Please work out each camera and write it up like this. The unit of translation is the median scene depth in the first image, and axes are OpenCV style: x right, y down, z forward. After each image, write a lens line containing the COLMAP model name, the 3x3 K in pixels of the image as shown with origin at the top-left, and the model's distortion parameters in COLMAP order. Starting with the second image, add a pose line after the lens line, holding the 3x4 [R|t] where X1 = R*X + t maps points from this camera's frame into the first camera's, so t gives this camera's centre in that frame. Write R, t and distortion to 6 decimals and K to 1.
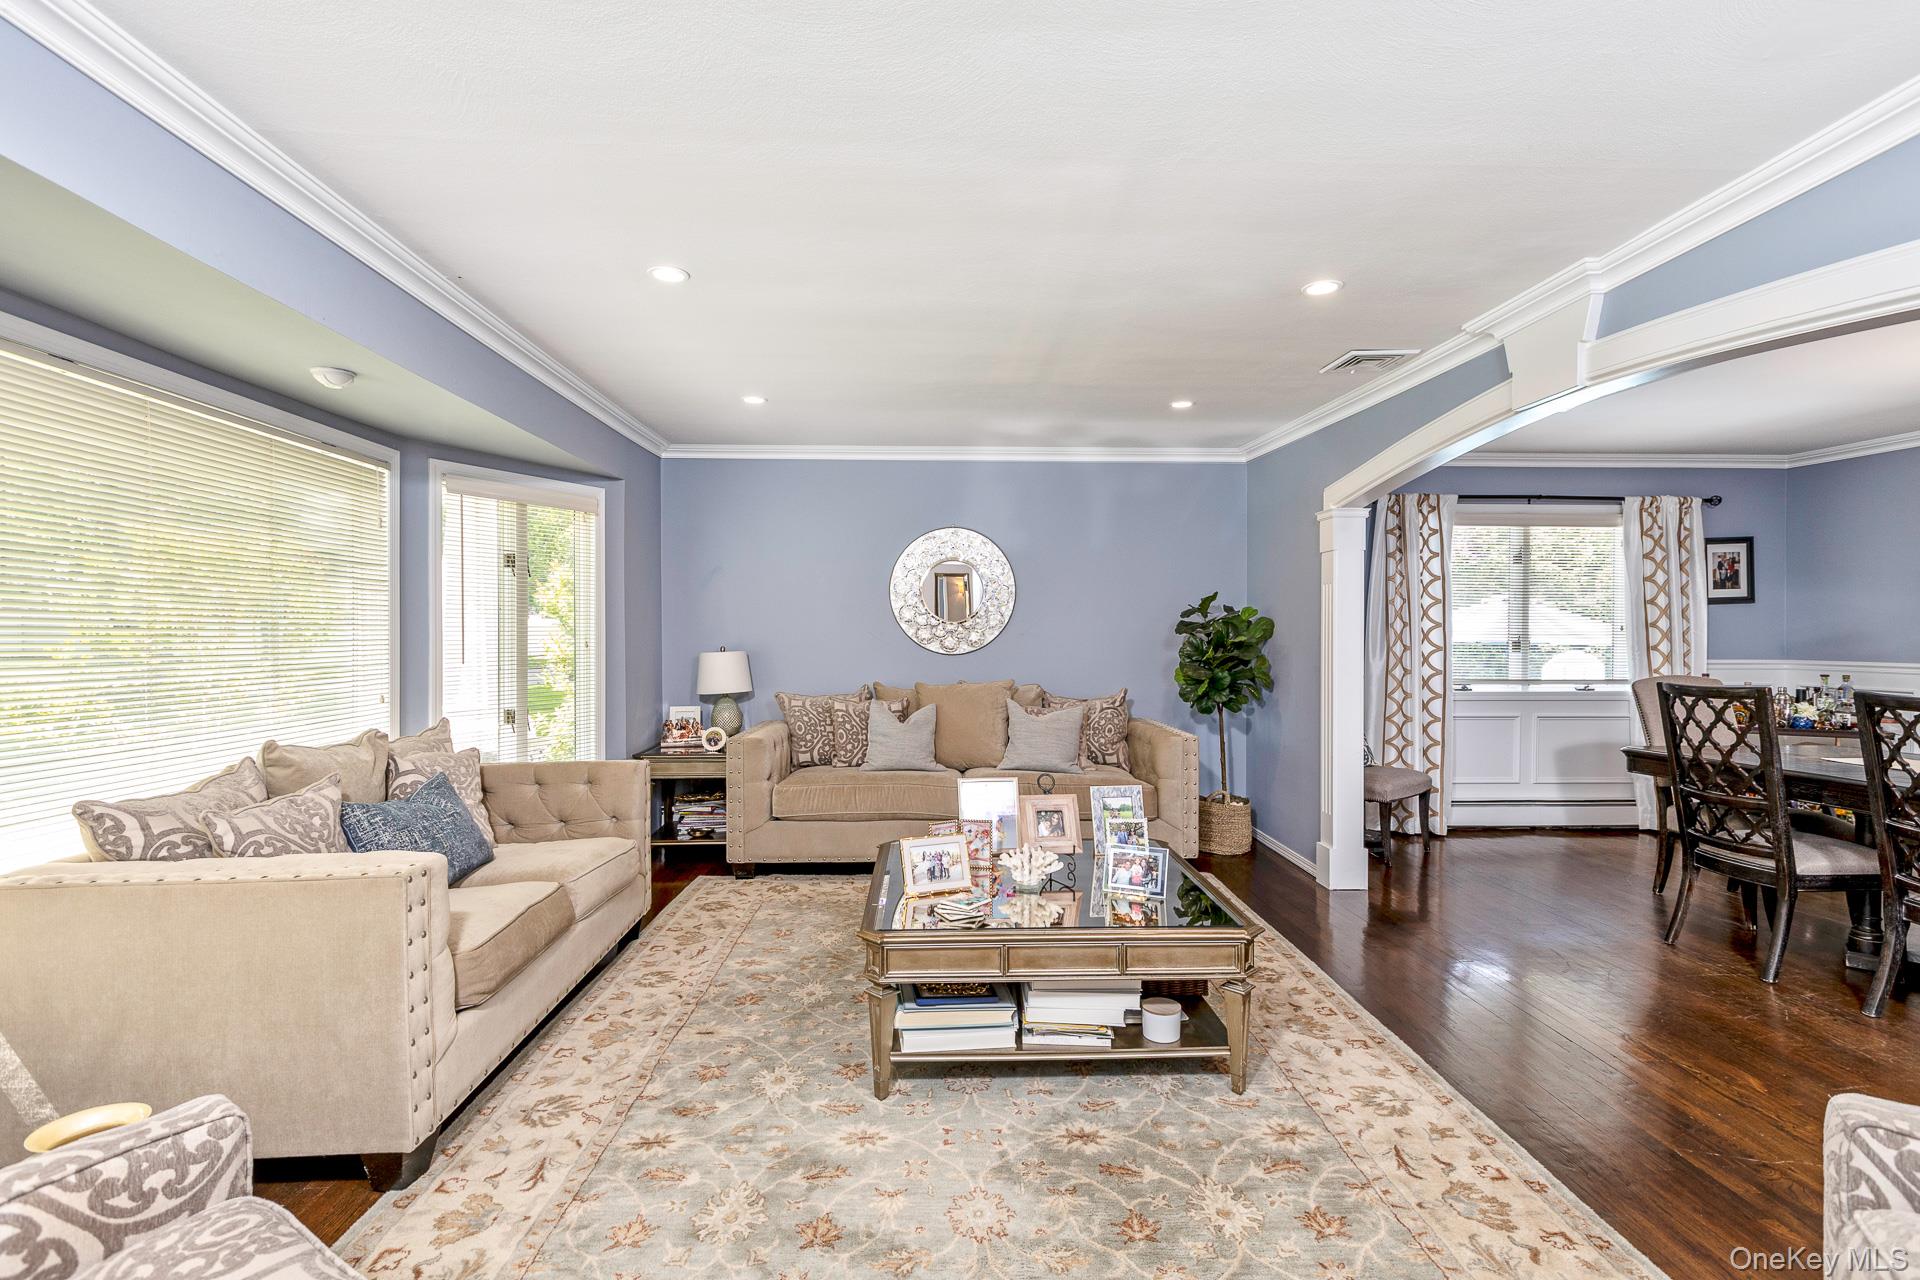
lens RADIAL K [[875.0, 0, 955.4], [0, 875.0, 640.8], [0, 0, 1]] dist [0.015862, -0.002360]
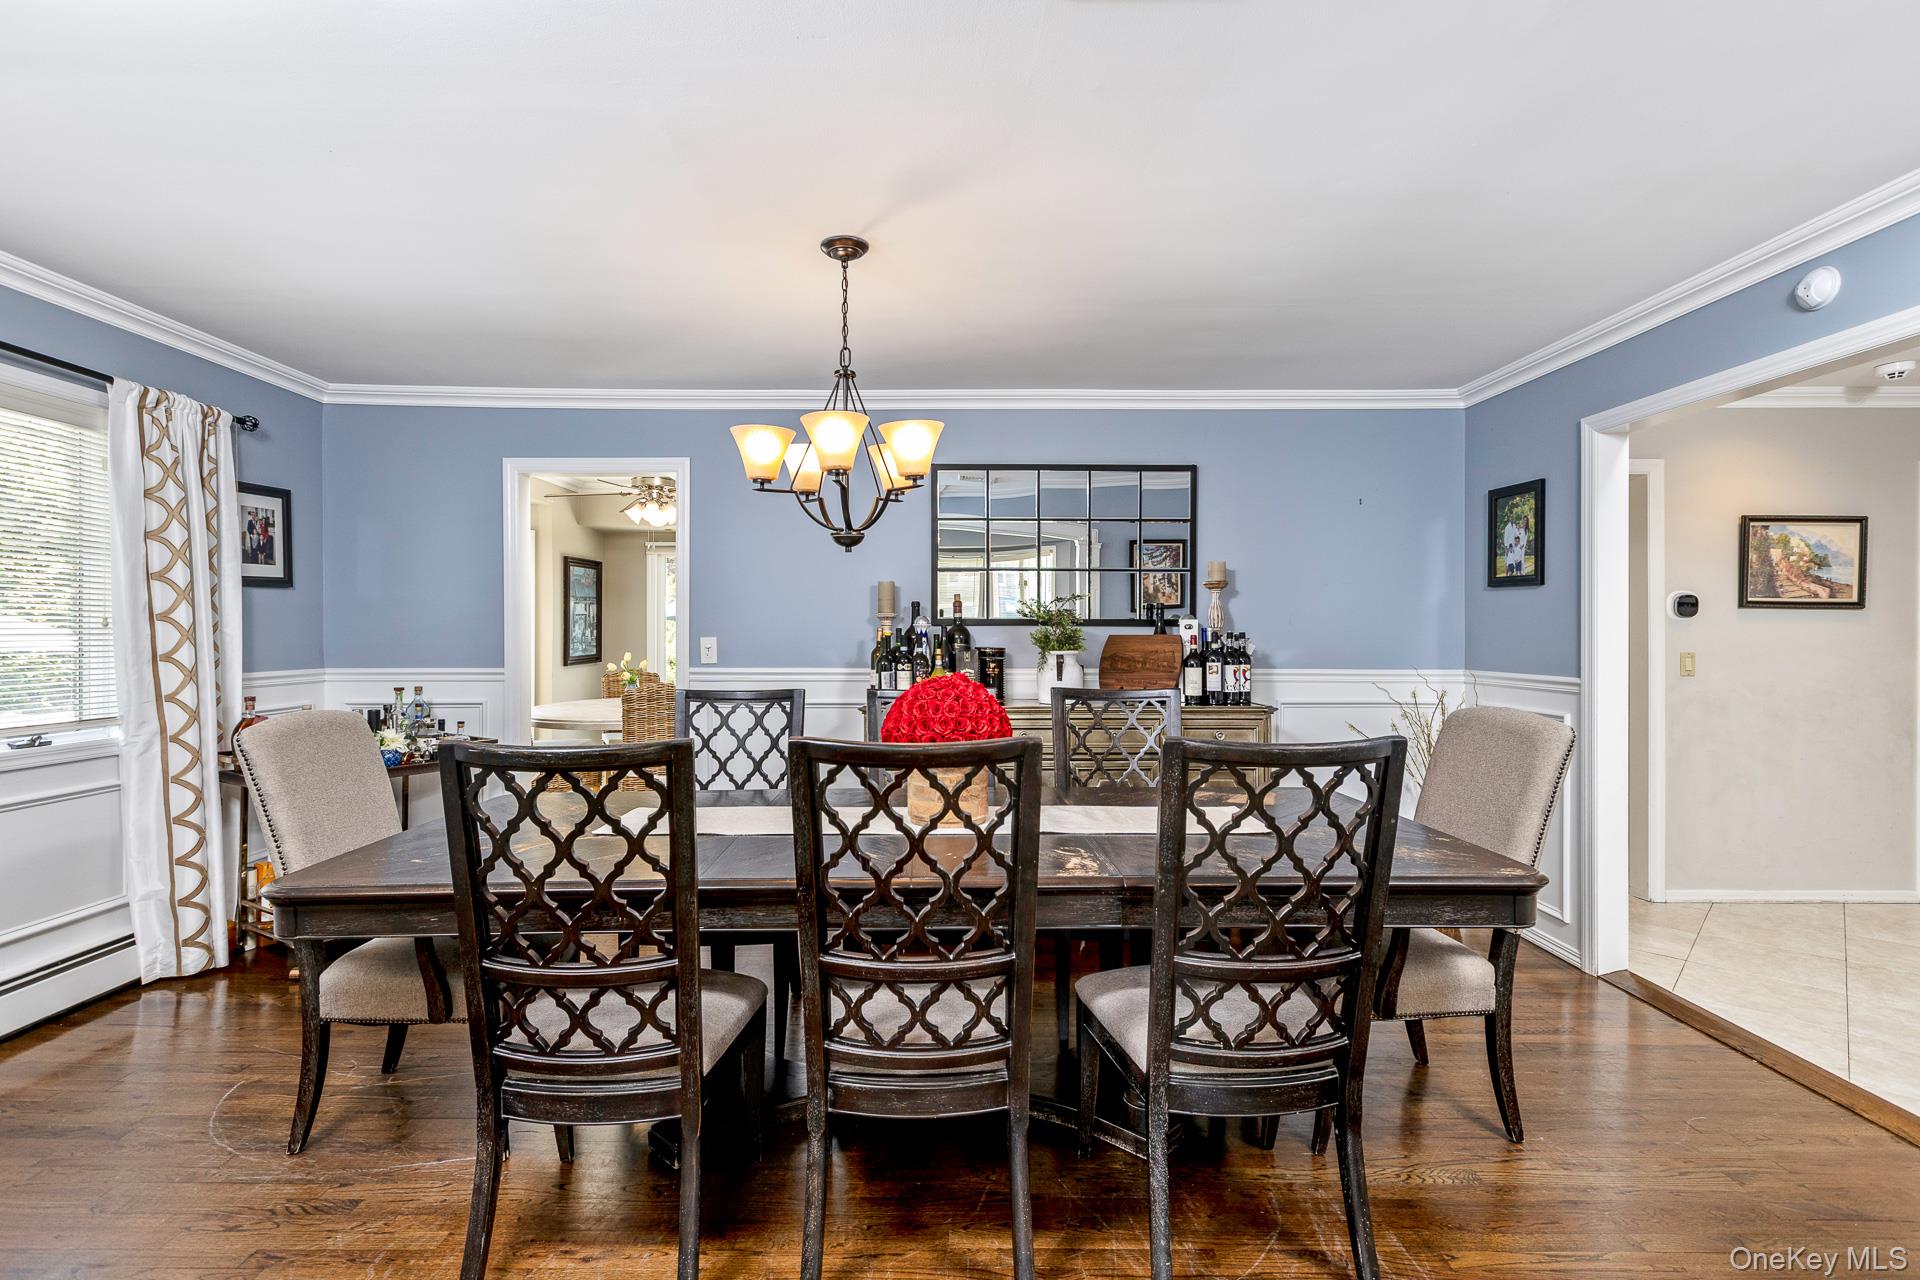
lens RADIAL K [[875.0, 0, 950.9], [0, 875.0, 640.9], [0, 0, 1]] dist [0.015862, -0.002360]
pose [[0.025837, -0.010599, 0.999610, 0.234610], [0.003904, 0.999937, 0.010502, -0.006632], [-0.999659, 0.003631, 0.025877, 0.480606]]
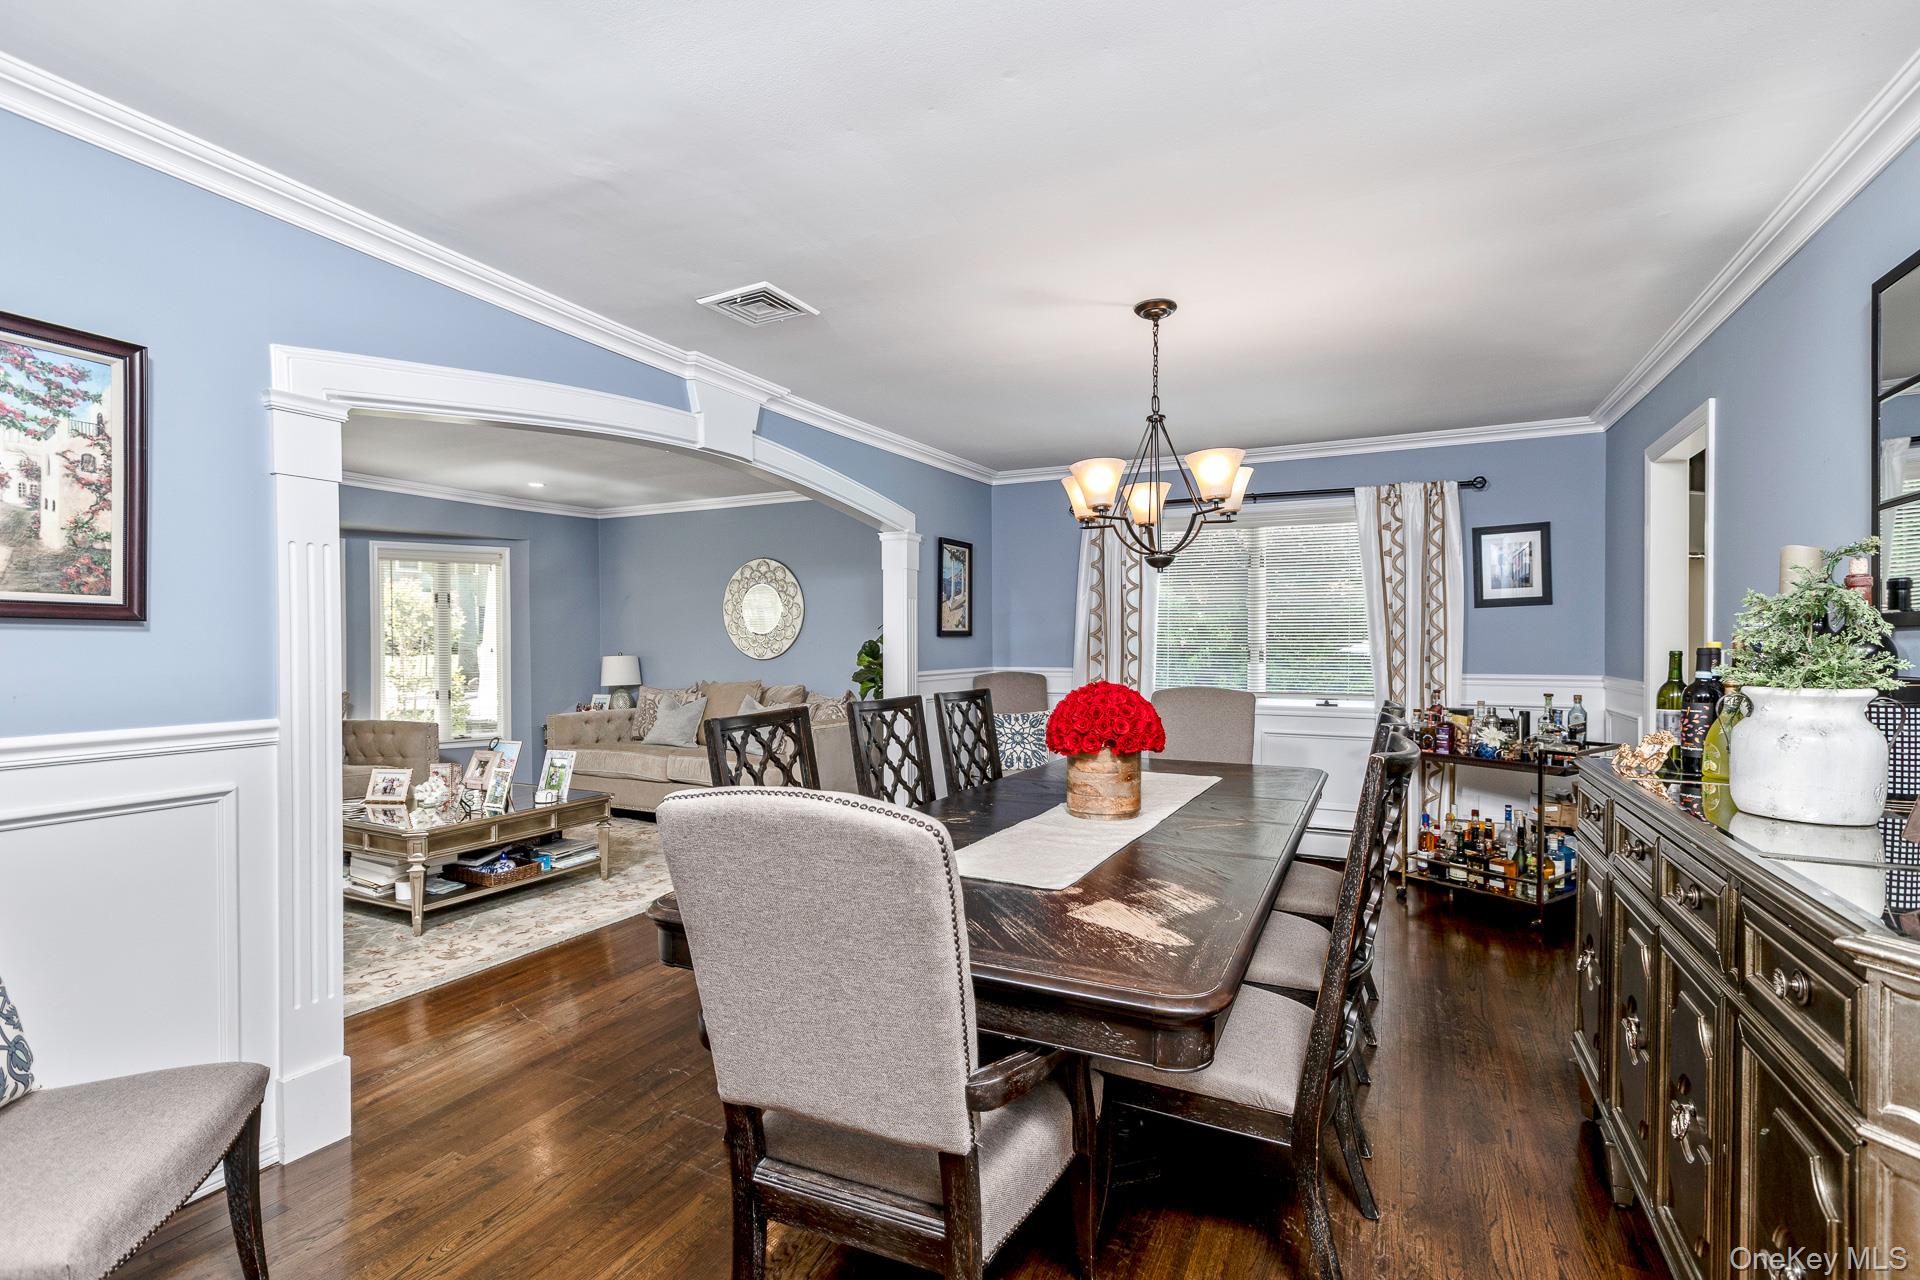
lens RADIAL K [[875.0, 0, 960.4], [0, 875.0, 648.4], [0, 0, 1]] dist [0.015862, -0.002360]
pose [[0.876338, 0.002273, -0.481691, 0.836018], [-0.003492, 0.999993, -0.001634, 0.000416], [0.481684, 0.003114, 0.876339, 0.038979]]
